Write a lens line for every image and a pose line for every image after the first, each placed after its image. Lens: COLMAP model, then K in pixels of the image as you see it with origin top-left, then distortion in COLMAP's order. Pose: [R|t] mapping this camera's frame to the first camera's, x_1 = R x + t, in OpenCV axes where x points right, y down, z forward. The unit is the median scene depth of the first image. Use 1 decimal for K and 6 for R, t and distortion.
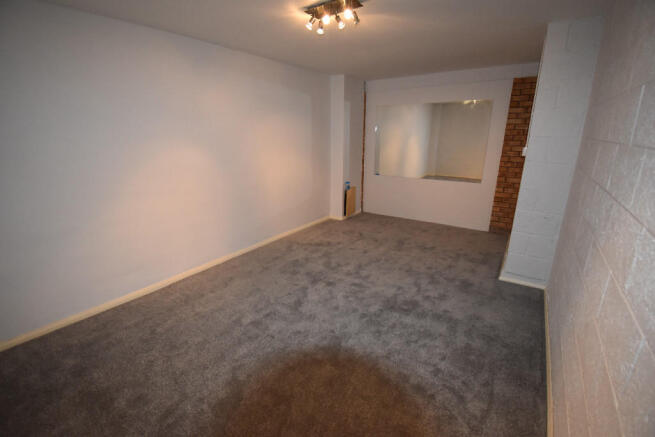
lens RADIAL K [[289.7, 0, 328.8], [0, 289.7, 217.1], [0, 0, 1]] dist [0.021989, -0.021404]
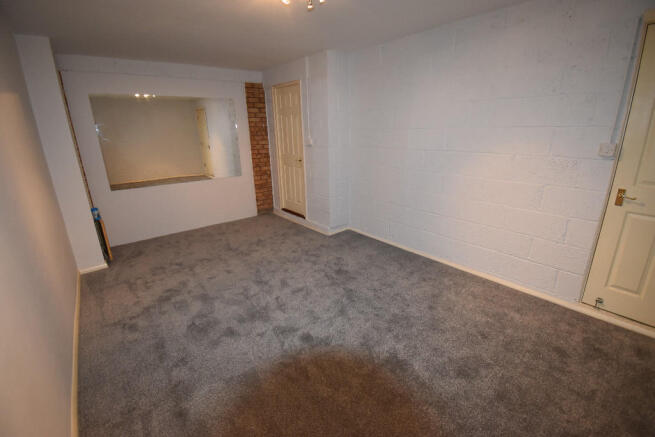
lens RADIAL K [[289.7, 0, 328.8], [0, 289.7, 217.1], [0, 0, 1]] dist [0.021989, -0.021404]
pose [[0.288417, -0.284893, 0.914140, -0.479013], [0.285872, 0.936788, 0.201756, -0.107564], [-0.913834, 0.203137, 0.351628, 0.382735]]
